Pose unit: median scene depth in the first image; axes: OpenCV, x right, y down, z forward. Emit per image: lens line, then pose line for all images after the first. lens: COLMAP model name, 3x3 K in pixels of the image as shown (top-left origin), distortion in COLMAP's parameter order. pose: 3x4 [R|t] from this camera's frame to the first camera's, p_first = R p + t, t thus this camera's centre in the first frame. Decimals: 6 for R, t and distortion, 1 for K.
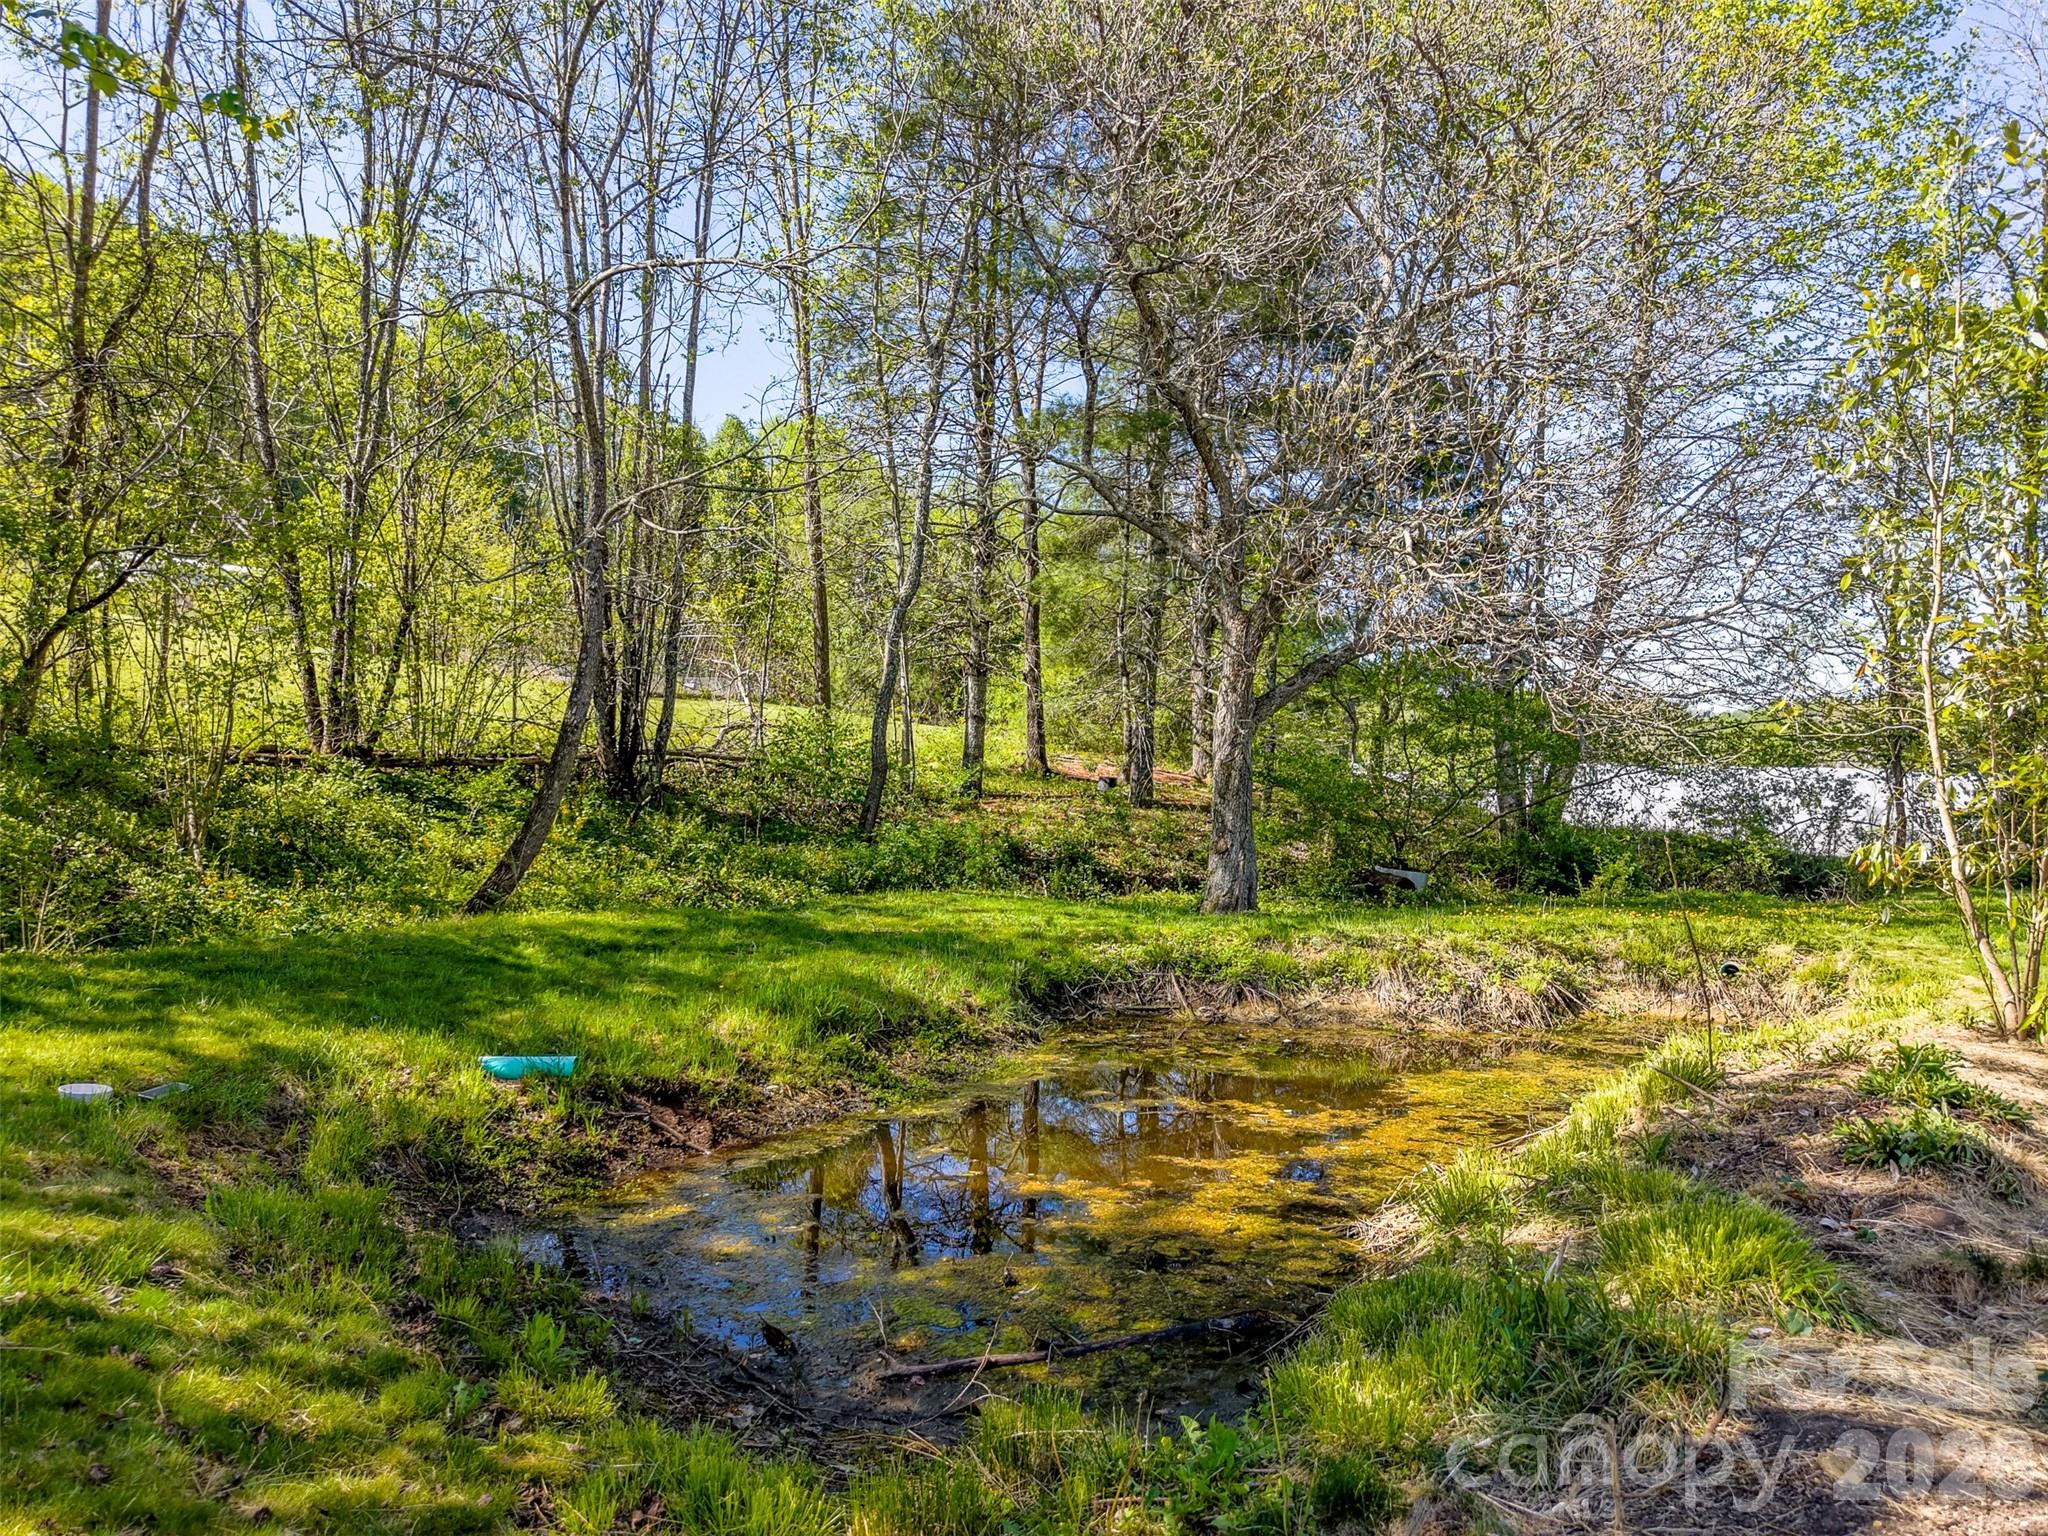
lens RADIAL K [[1364.9, 0, 1014.2], [0, 1364.9, 770.3], [0, 0, 1]] dist [0.038170, -0.032156]
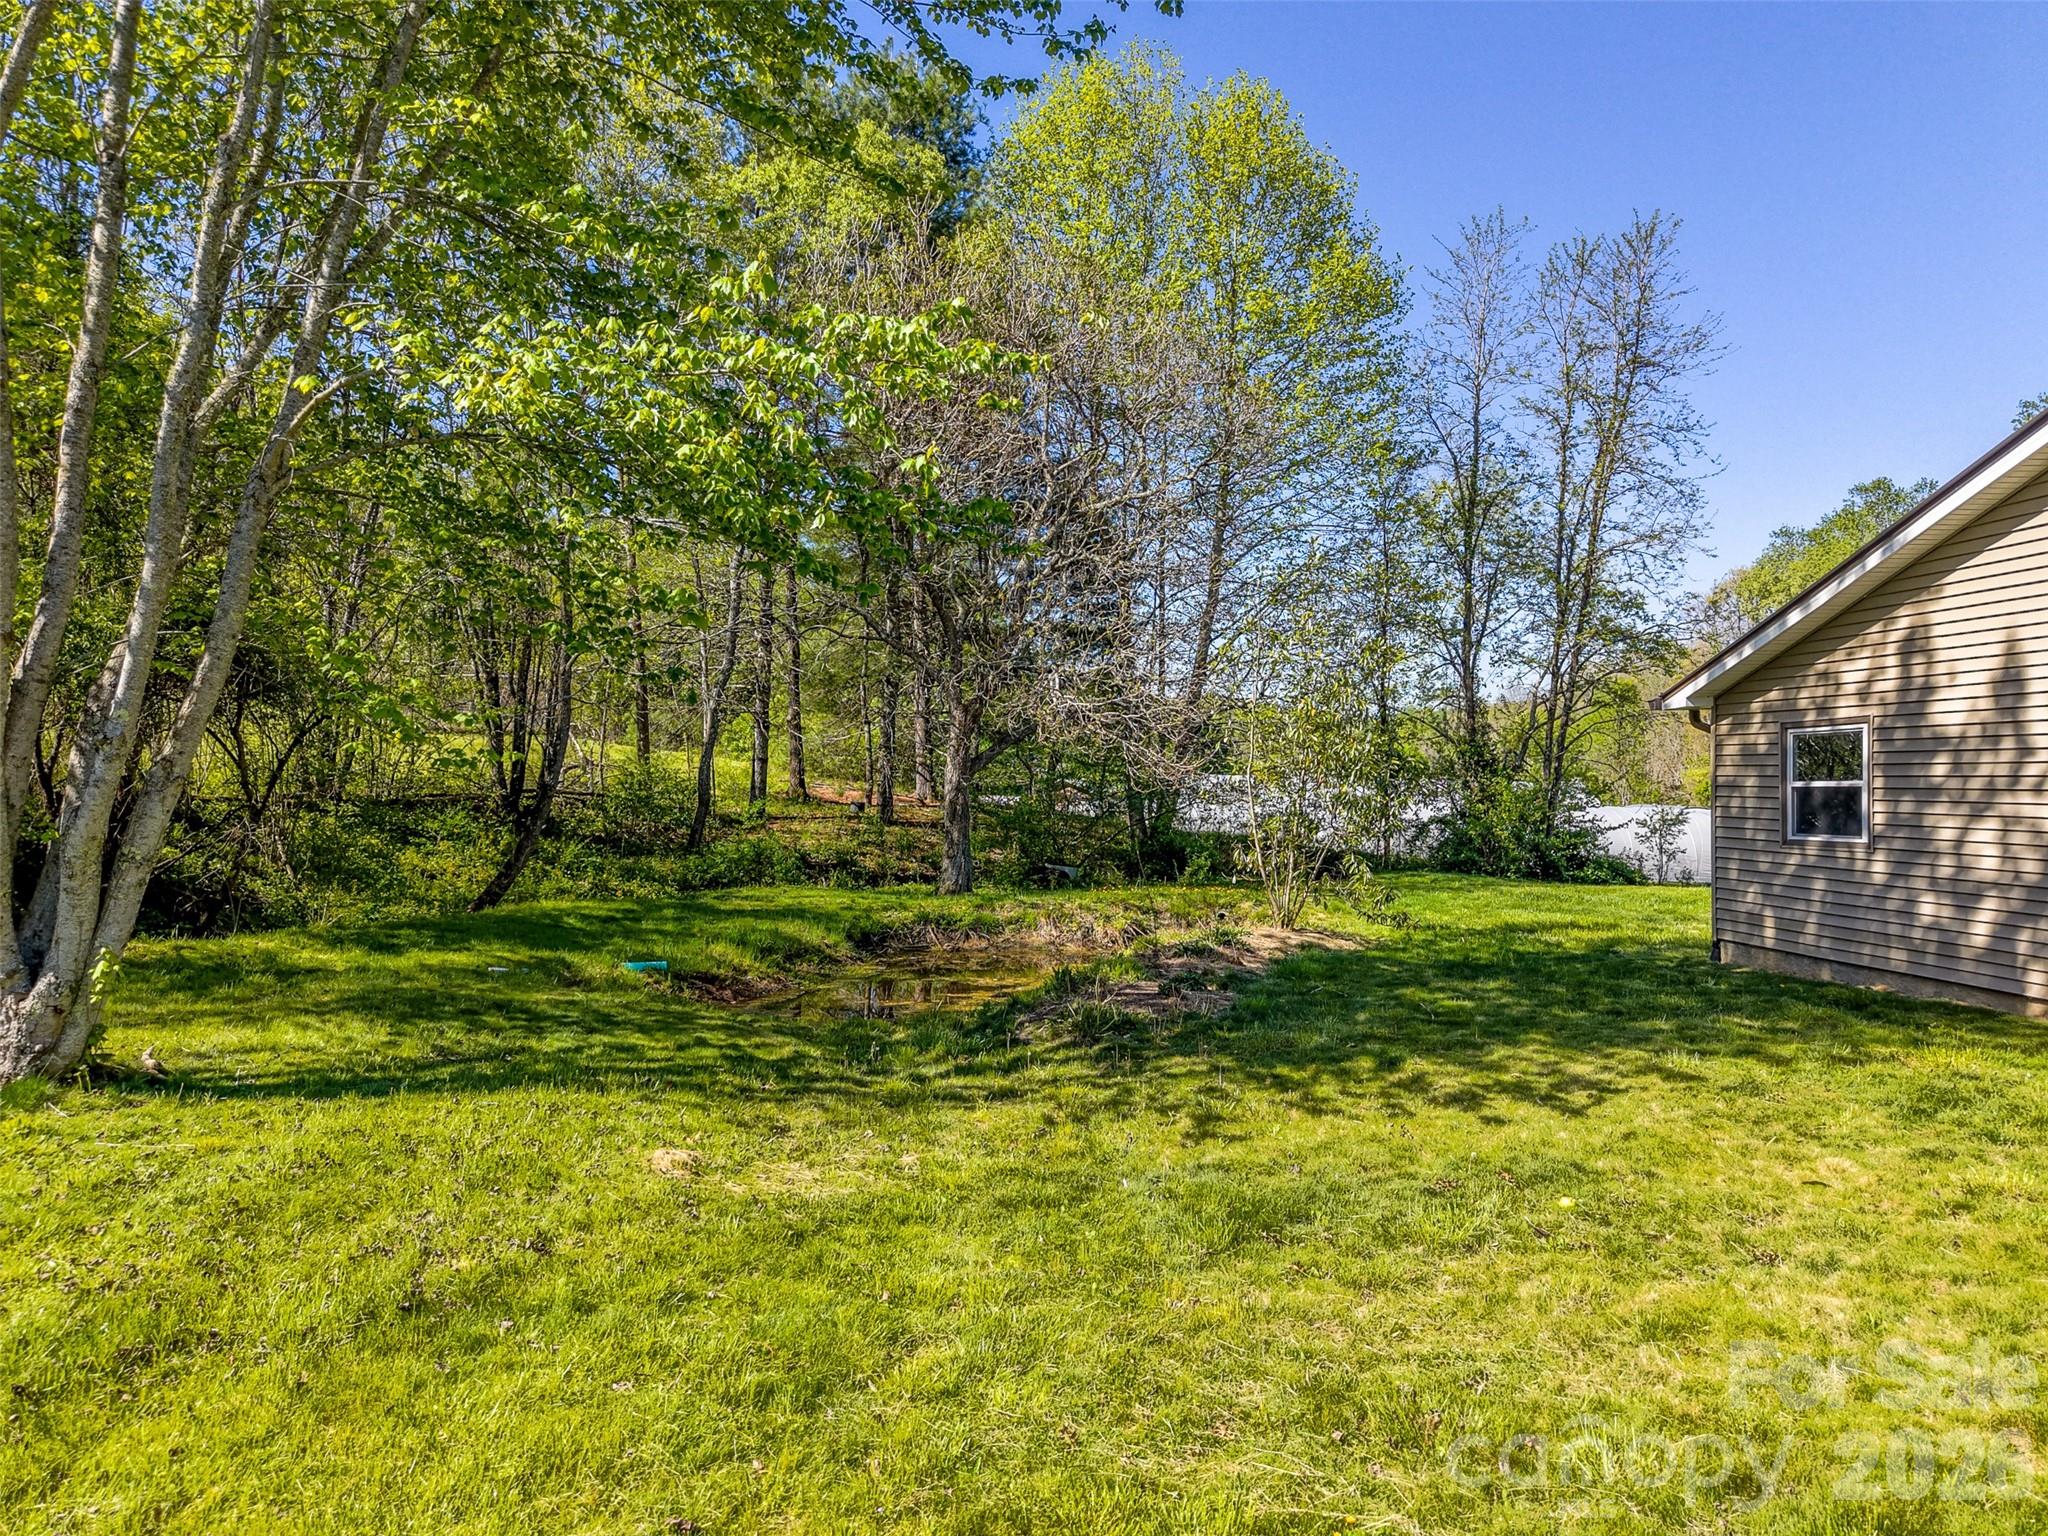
lens RADIAL K [[1364.9, 0, 1014.2], [0, 1364.9, 770.3], [0, 0, 1]] dist [0.038170, -0.032156]
pose [[0.975721, -0.003966, 0.218980, -0.124370], [0.004414, 0.999989, -0.001559, -0.038948], [-0.218972, 0.002488, 0.975728, -0.572507]]
